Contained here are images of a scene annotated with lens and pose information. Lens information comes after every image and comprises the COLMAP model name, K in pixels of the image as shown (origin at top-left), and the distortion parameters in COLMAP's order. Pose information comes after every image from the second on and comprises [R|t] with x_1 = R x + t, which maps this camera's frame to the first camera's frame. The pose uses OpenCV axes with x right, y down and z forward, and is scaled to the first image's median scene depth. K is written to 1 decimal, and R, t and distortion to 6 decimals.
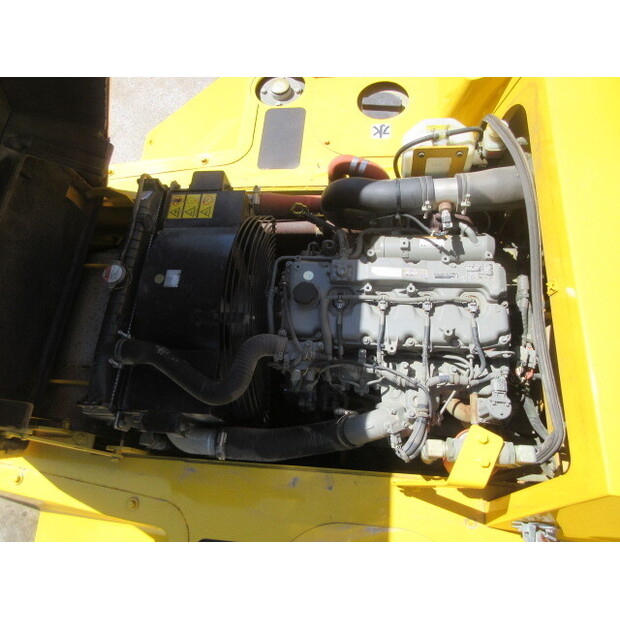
lens RADIAL K [[466.7, 0, 310.1], [0, 466.7, 310.7], [0, 0, 1]] dist [-0.014401, 0.023257]
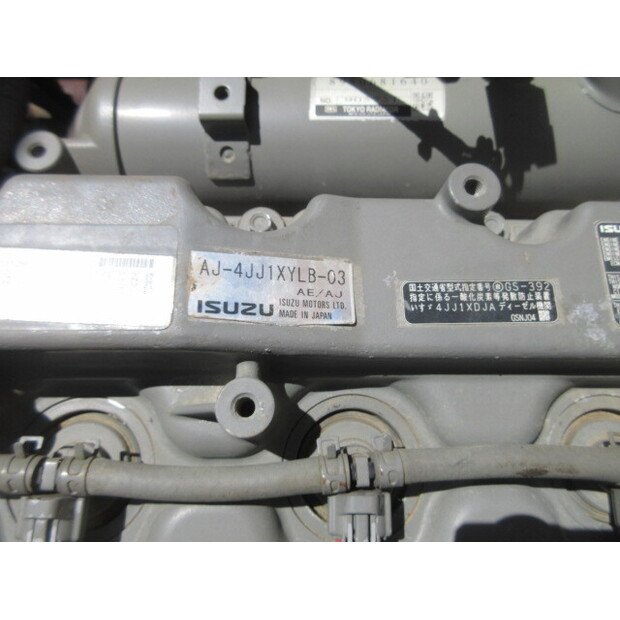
lens RADIAL K [[466.7, 0, 310.3], [0, 466.7, 309.9], [0, 0, 1]] dist [-0.014401, 0.023257]
pose [[0.982359, -0.042843, 0.182032, 0.206120], [0.016637, 0.989566, 0.143115, -0.093190], [-0.186264, -0.137562, 0.972822, 0.845087]]
